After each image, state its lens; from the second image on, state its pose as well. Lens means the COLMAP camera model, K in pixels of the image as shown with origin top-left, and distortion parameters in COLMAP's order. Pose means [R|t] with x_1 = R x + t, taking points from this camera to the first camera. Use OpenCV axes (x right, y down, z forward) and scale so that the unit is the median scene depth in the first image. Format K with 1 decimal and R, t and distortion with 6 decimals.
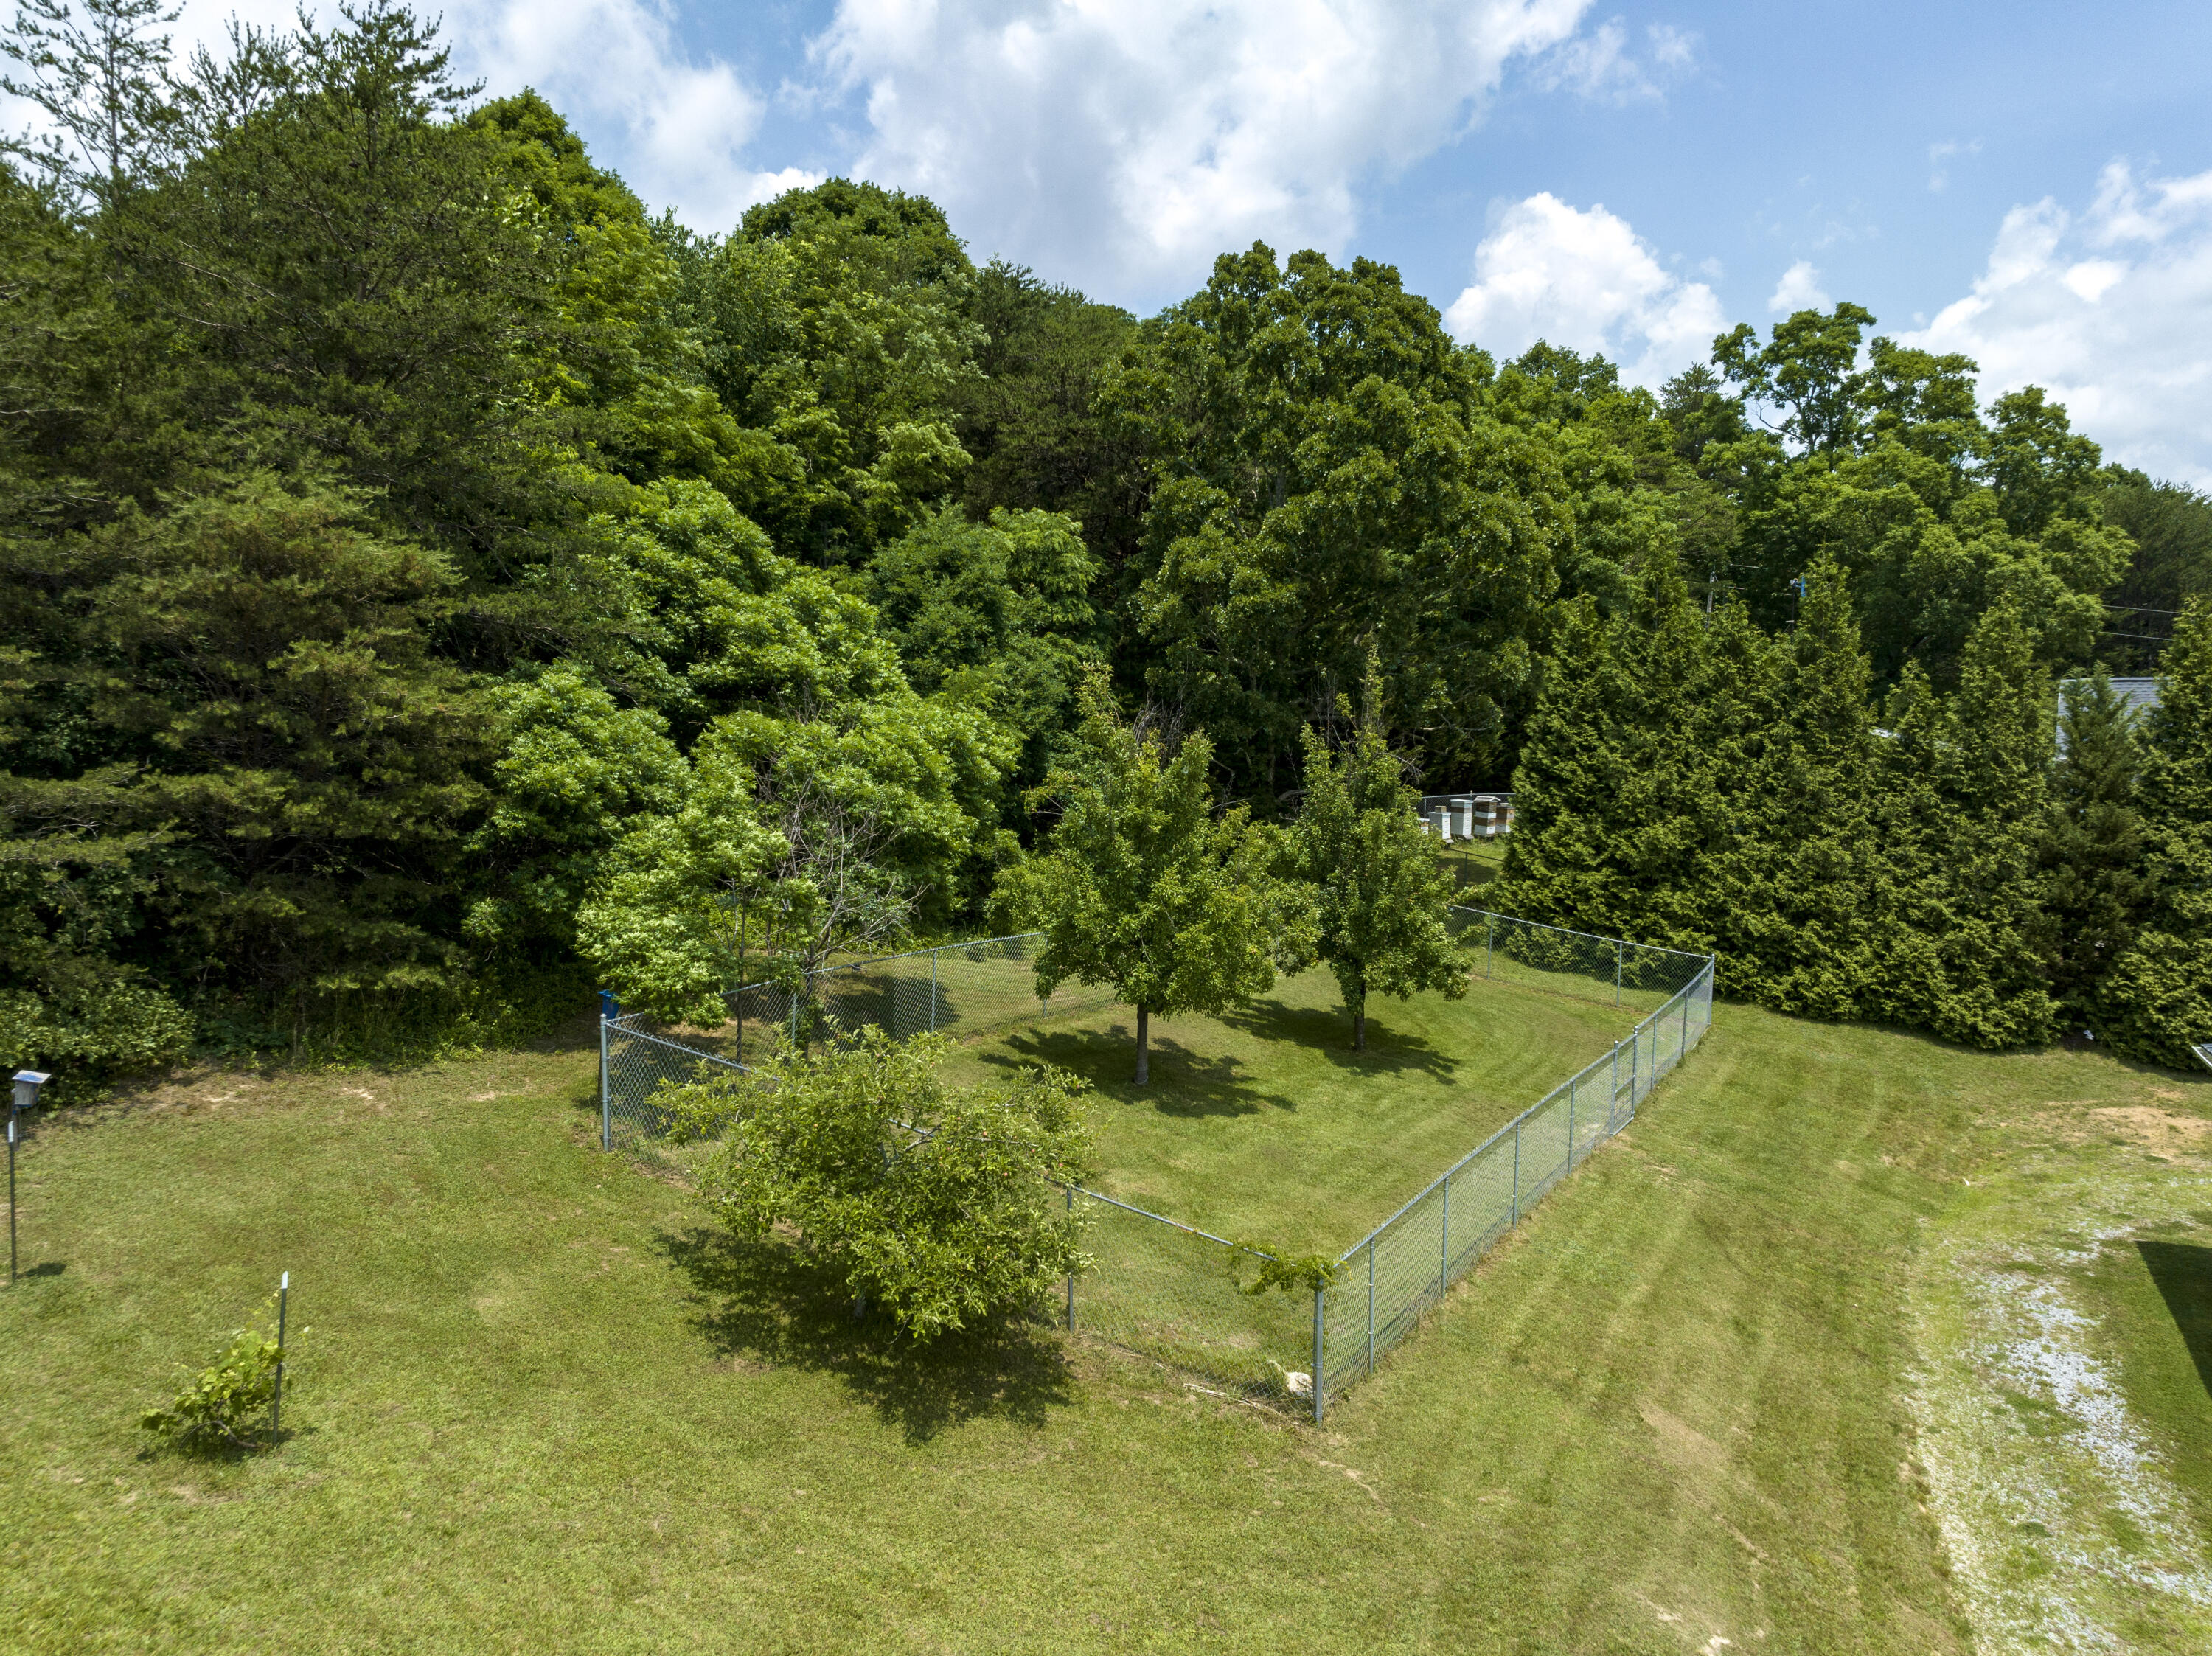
lens RADIAL K [[1566.5, 0, 1118.7], [0, 1566.5, 821.6], [0, 0, 1]] dist [-0.040083, 0.002294]
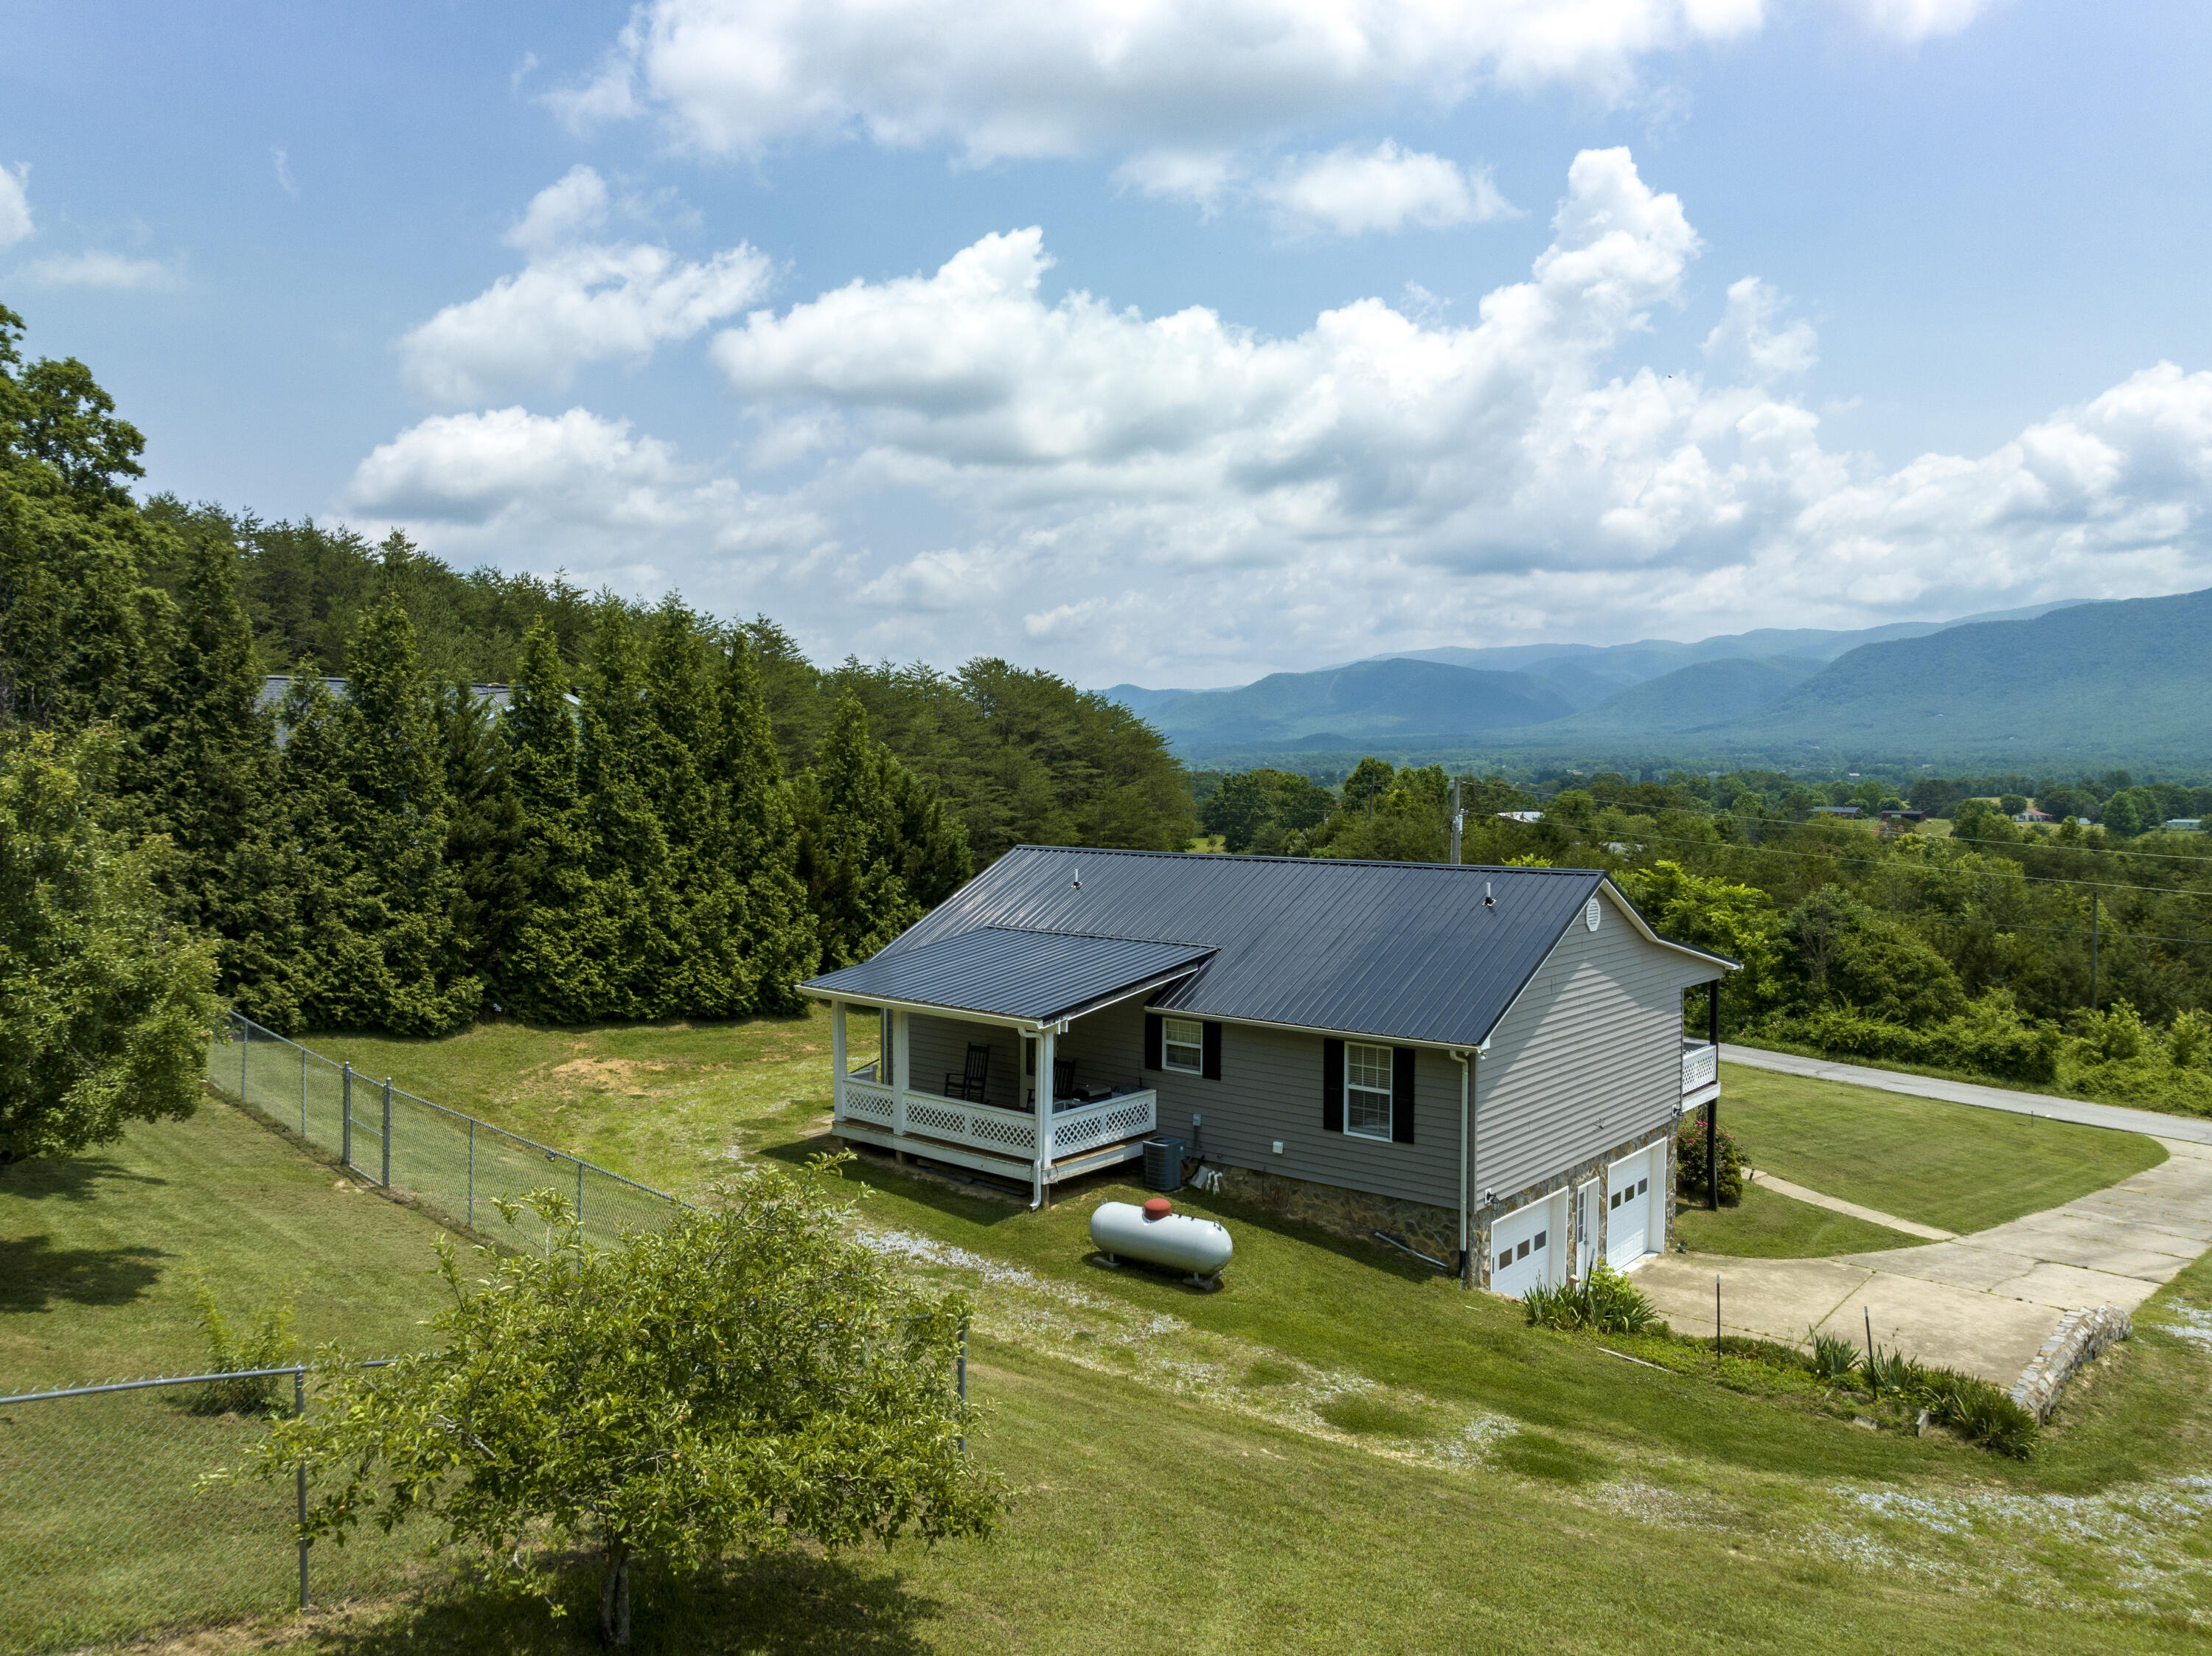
lens RADIAL K [[1574.7, 0, 1122.4], [0, 1574.7, 833.8], [0, 0, 1]] dist [-0.041788, -0.001270]
pose [[0.242567, -0.046975, 0.968997, -0.304697], [0.036055, 0.998573, 0.039383, -0.011225], [-0.969465, 0.025384, 0.243914, 0.276221]]
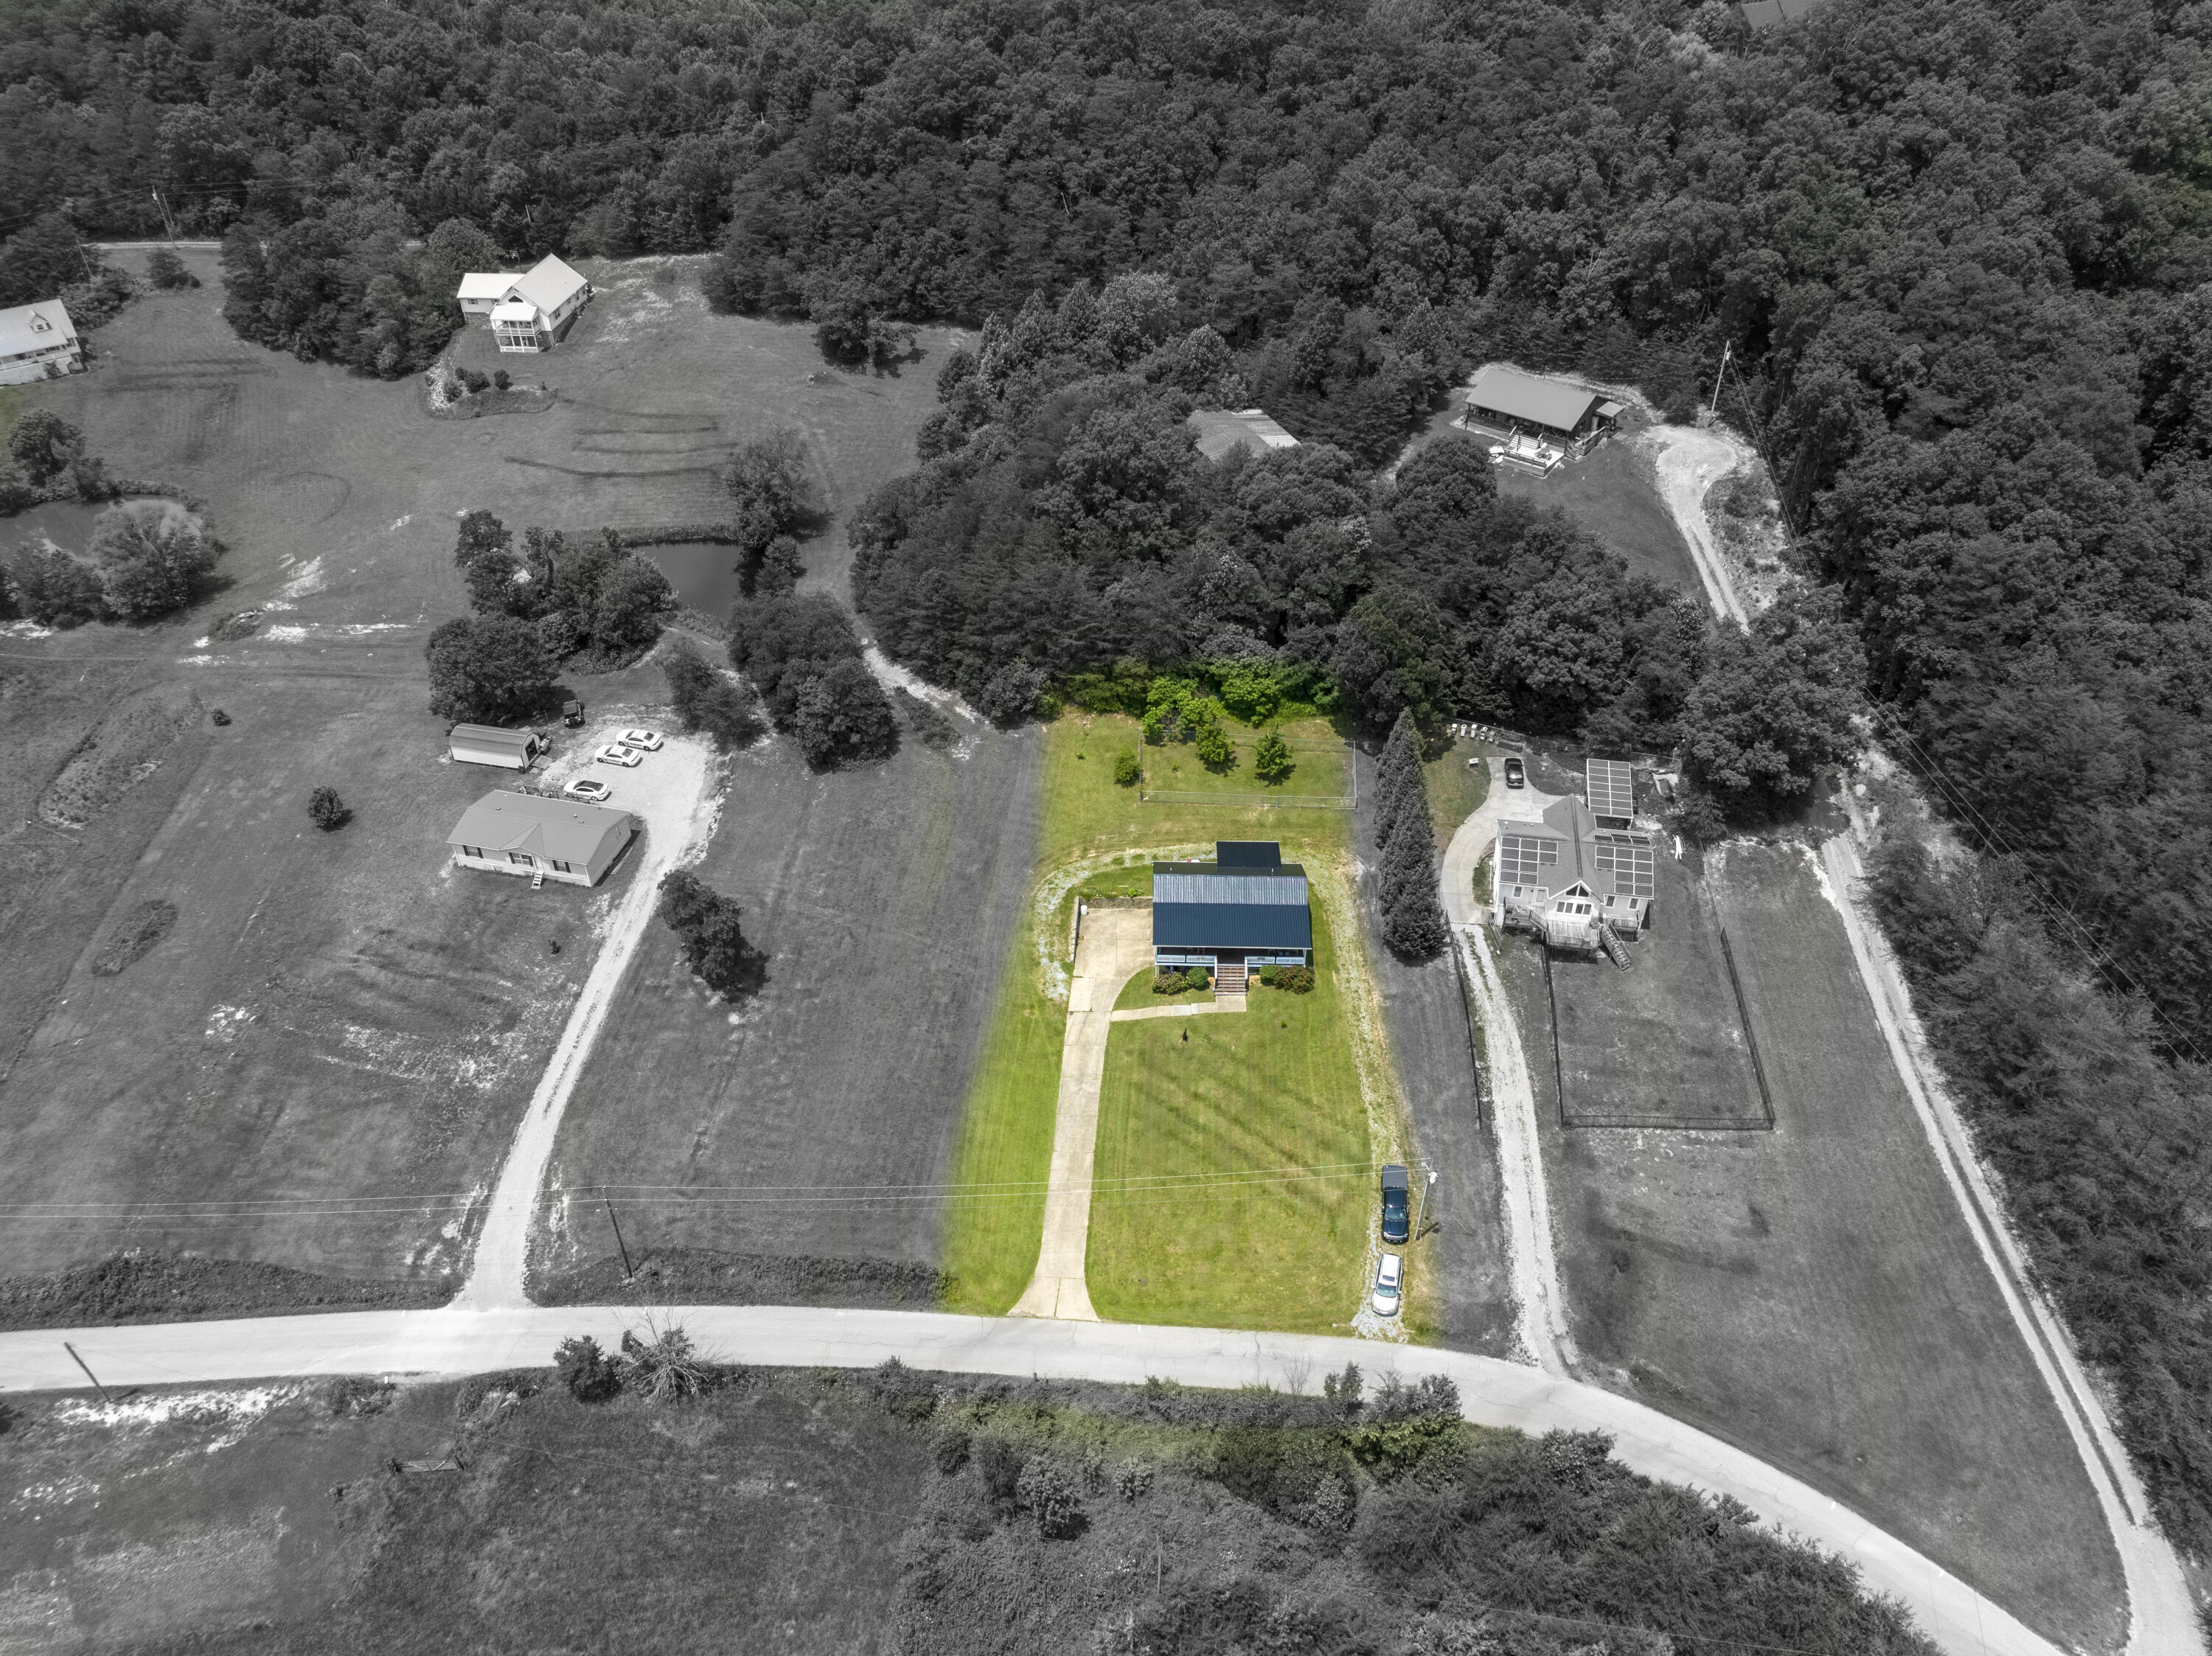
lens RADIAL K [[1566.5, 0, 1118.7], [0, 1566.5, 821.6], [0, 0, 1]] dist [-0.040083, 0.002294]
pose [[0.415045, 0.546984, -0.727012, 3.409695], [-0.030117, 0.806911, 0.589905, -2.508650], [0.909302, -0.222942, 0.351378, -1.275758]]
